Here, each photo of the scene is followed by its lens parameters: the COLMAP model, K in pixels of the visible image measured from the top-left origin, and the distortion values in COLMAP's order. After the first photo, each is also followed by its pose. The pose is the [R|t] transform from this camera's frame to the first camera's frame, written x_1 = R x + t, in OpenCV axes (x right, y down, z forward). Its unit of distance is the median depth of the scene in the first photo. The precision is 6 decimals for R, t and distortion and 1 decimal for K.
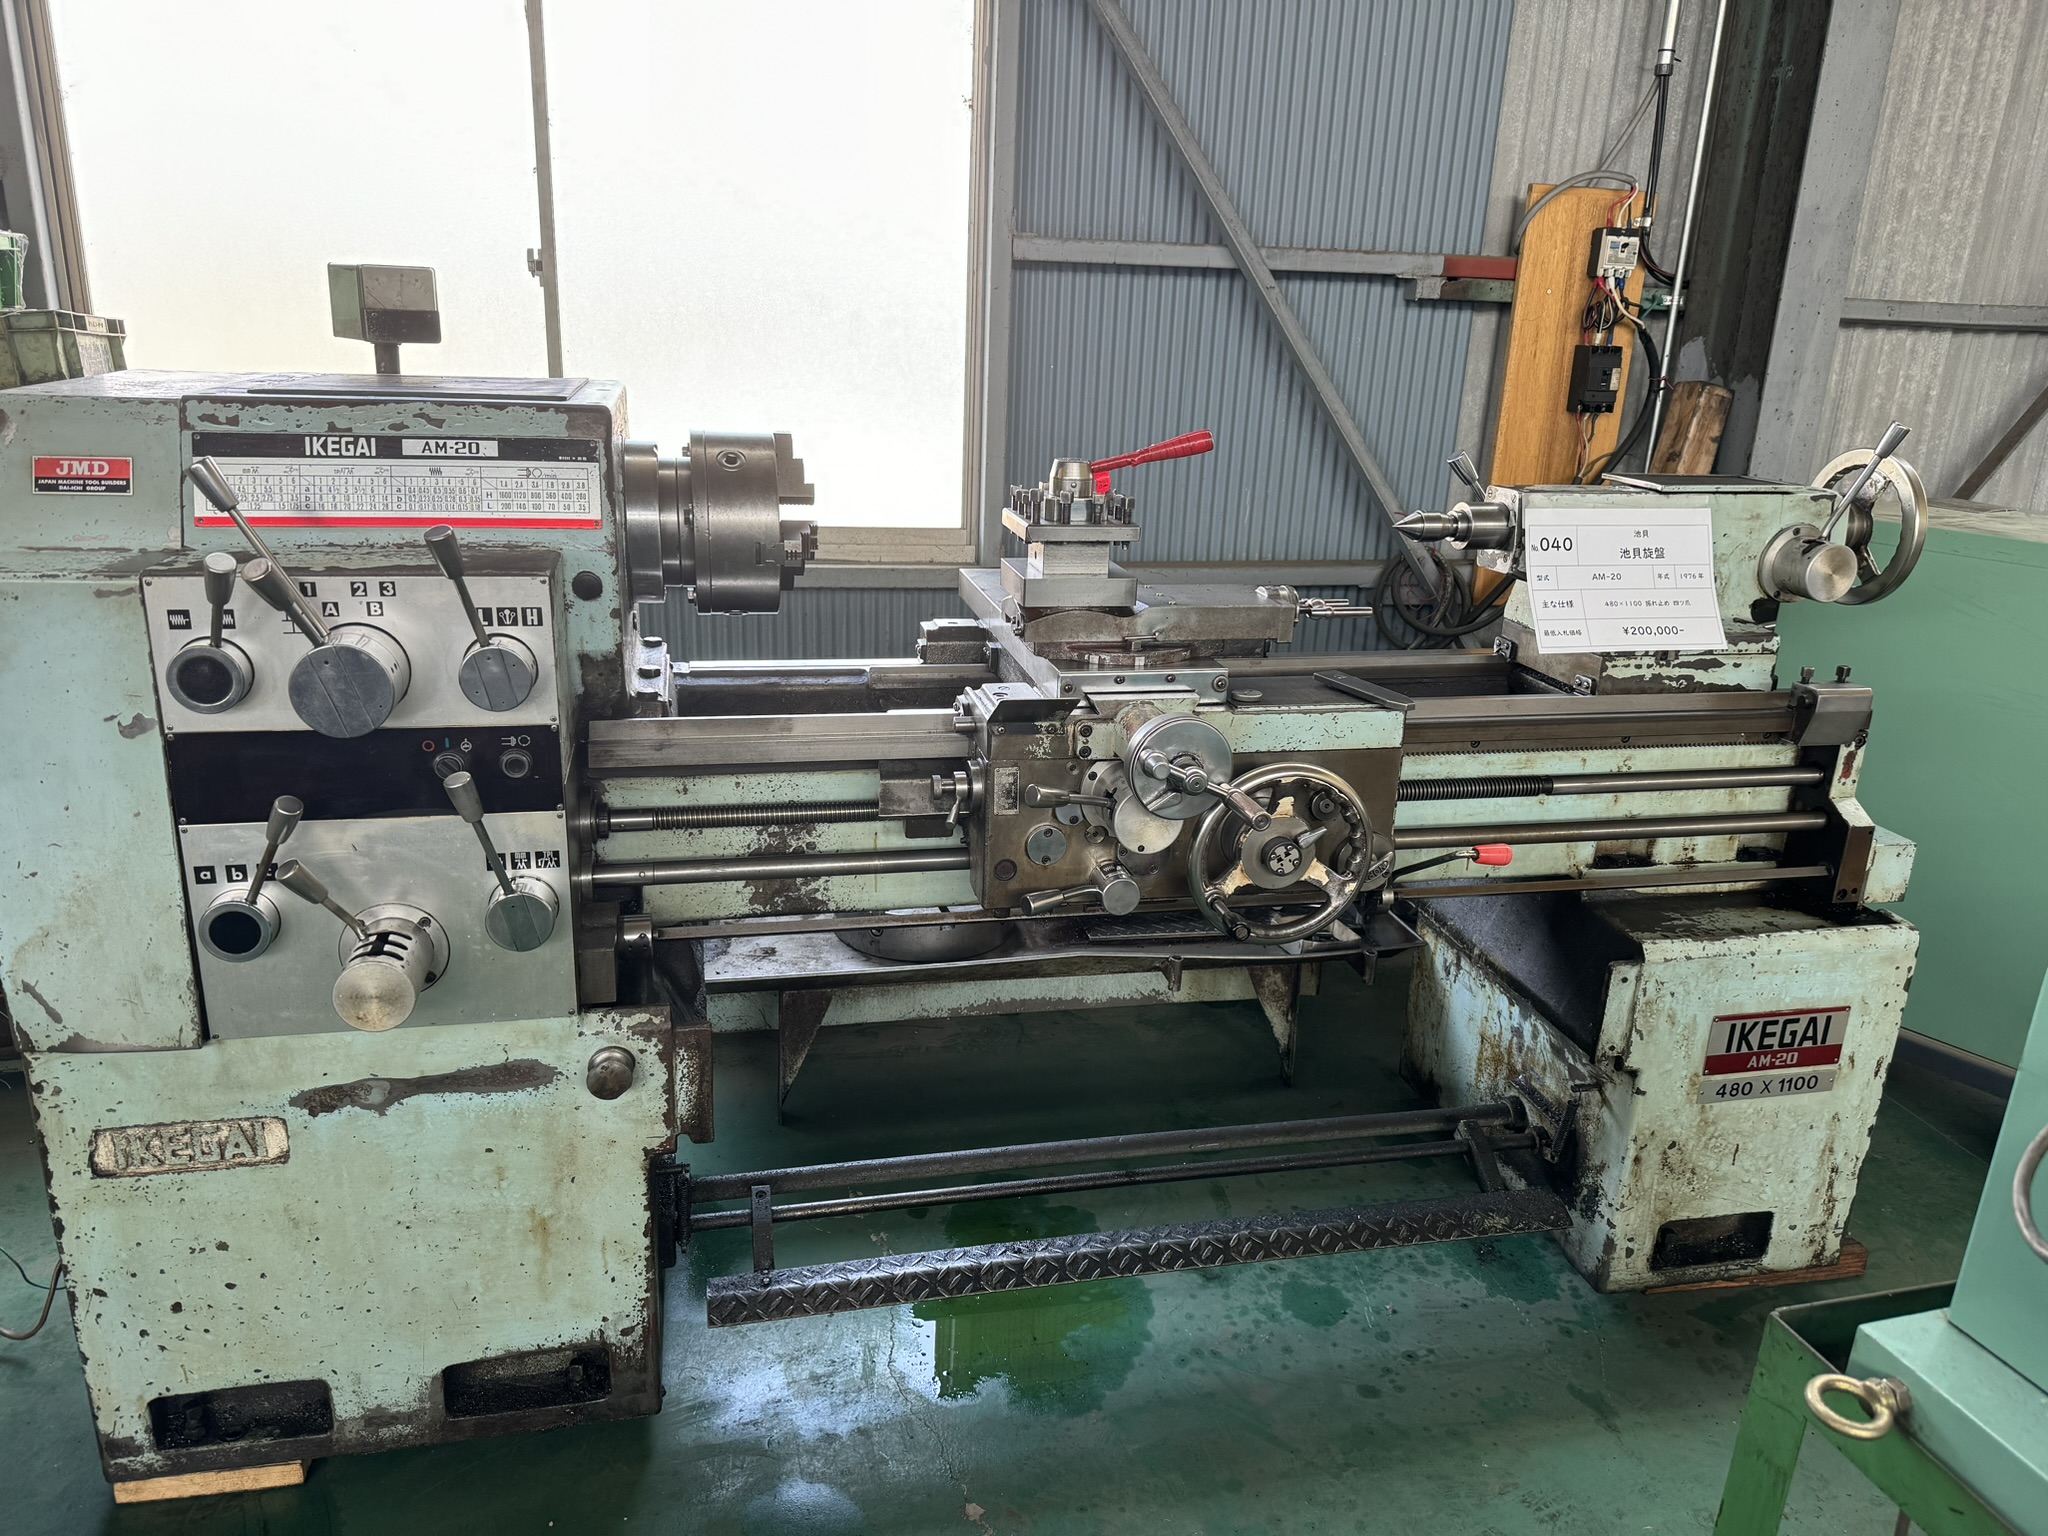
lens RADIAL K [[1406.1, 0, 1024.0], [0, 1406.1, 768.0], [0, 0, 1]] dist [0.151268, -0.200195]
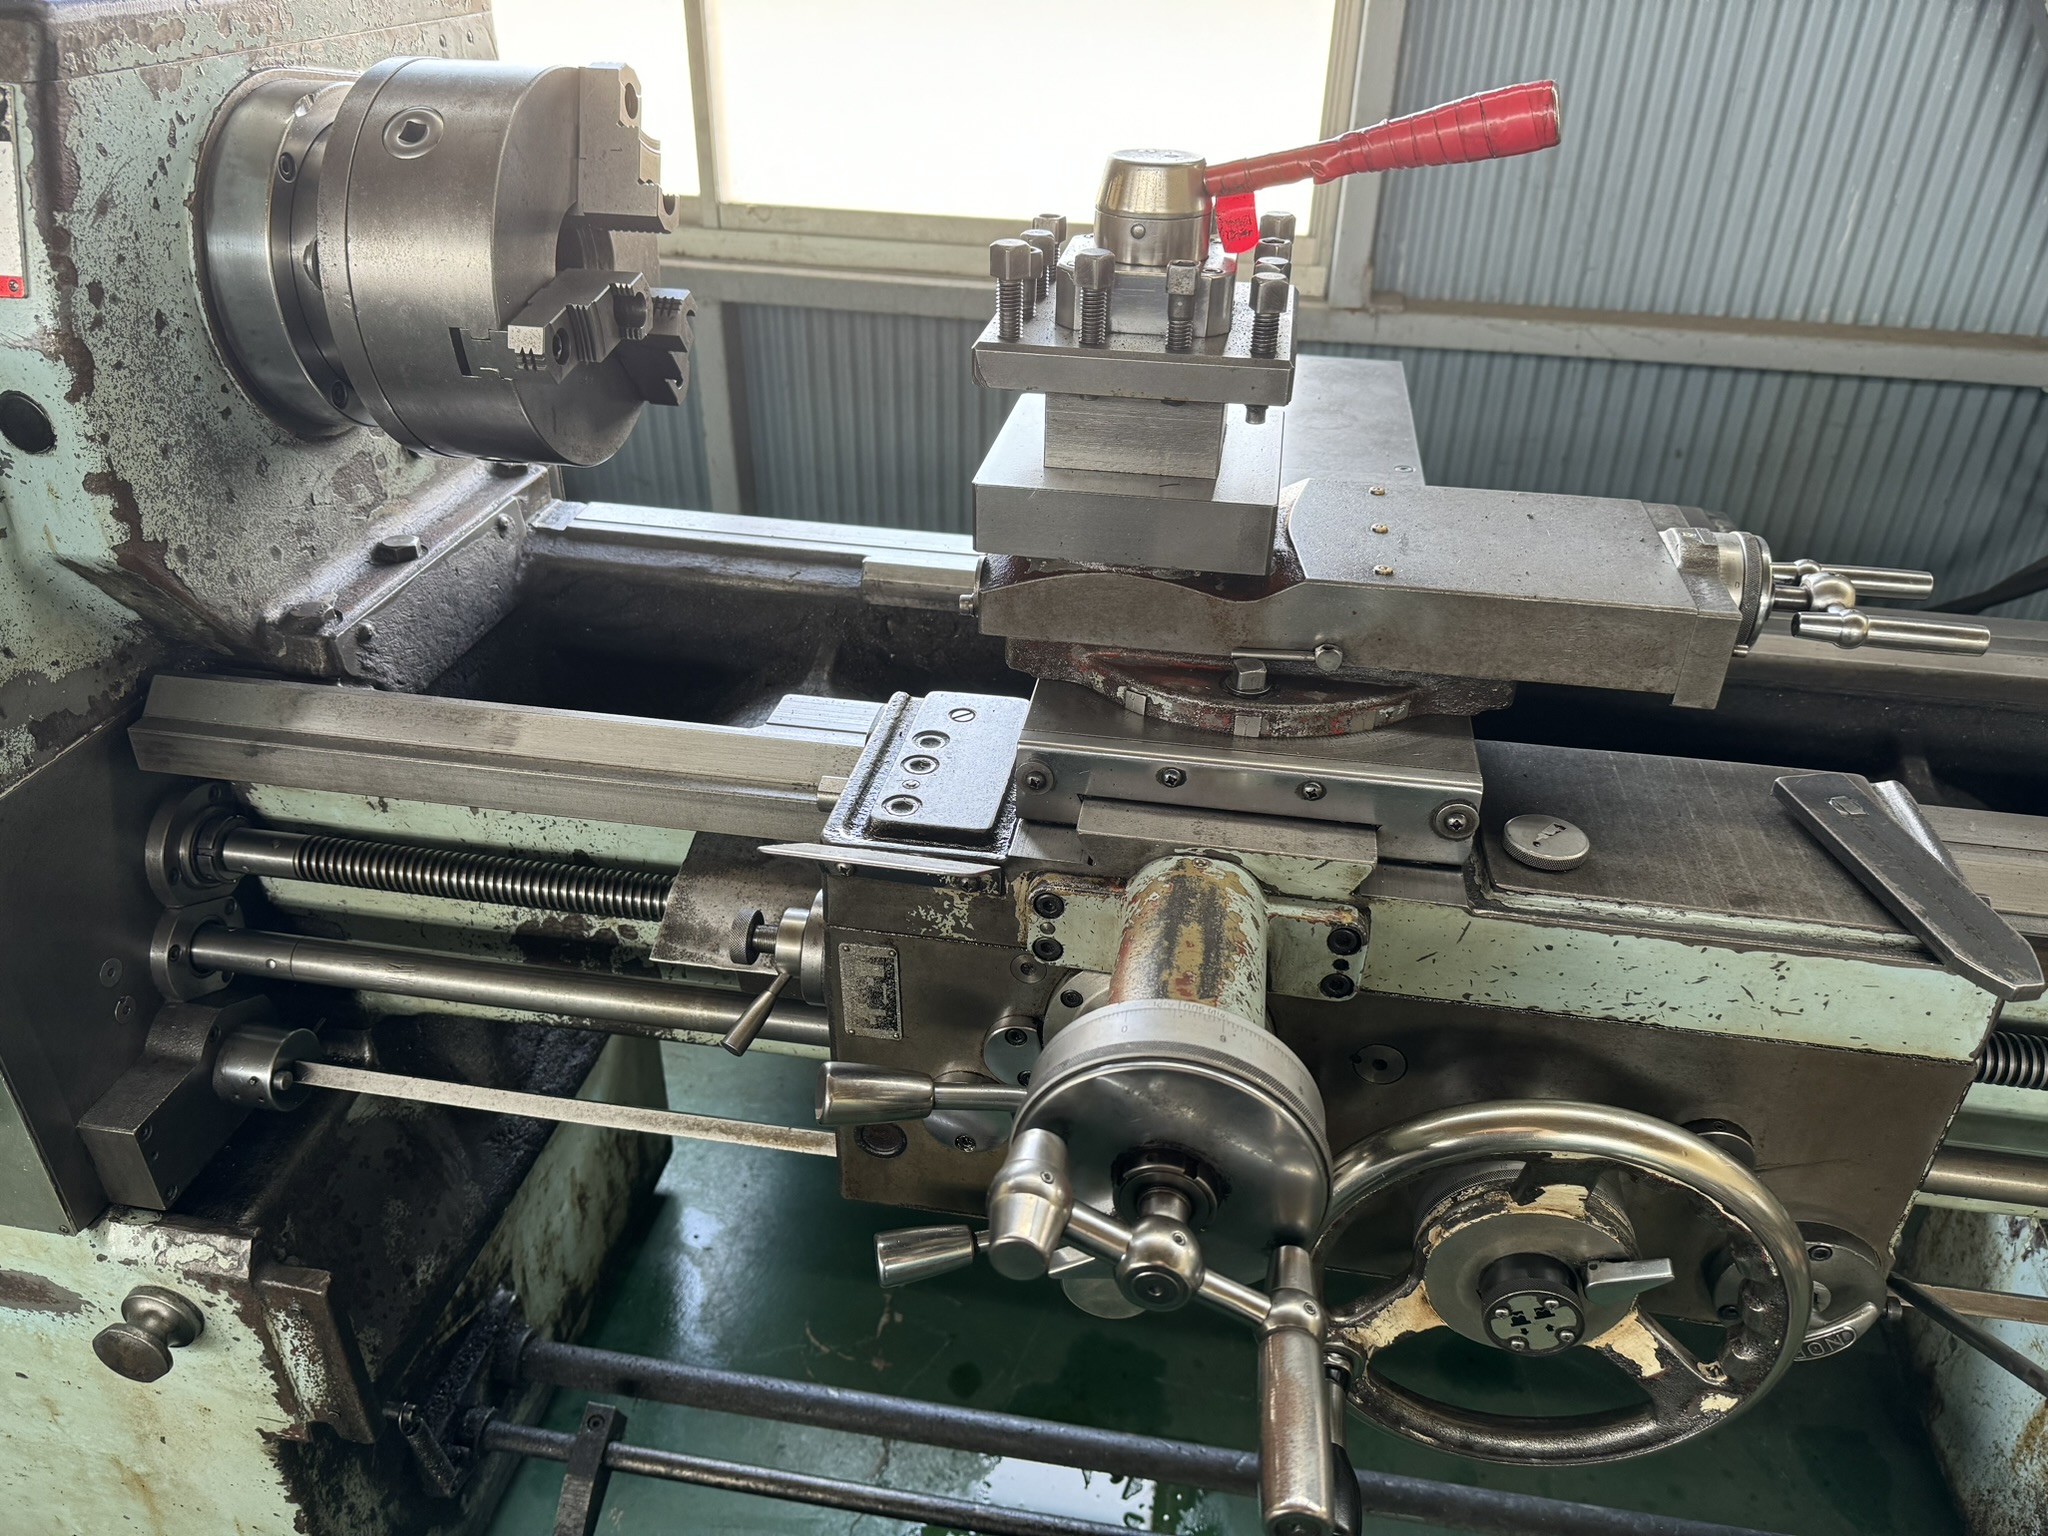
lens RADIAL K [[1458.6, 0, 1027.1], [0, 1458.6, 774.5], [0, 0, 1]] dist [0.089956, -0.151955]
pose [[0.927628, 0.177476, -0.328648, 0.160567], [-0.101193, 0.966408, 0.236255, -0.151866], [0.359537, -0.185900, 0.914426, 0.613952]]
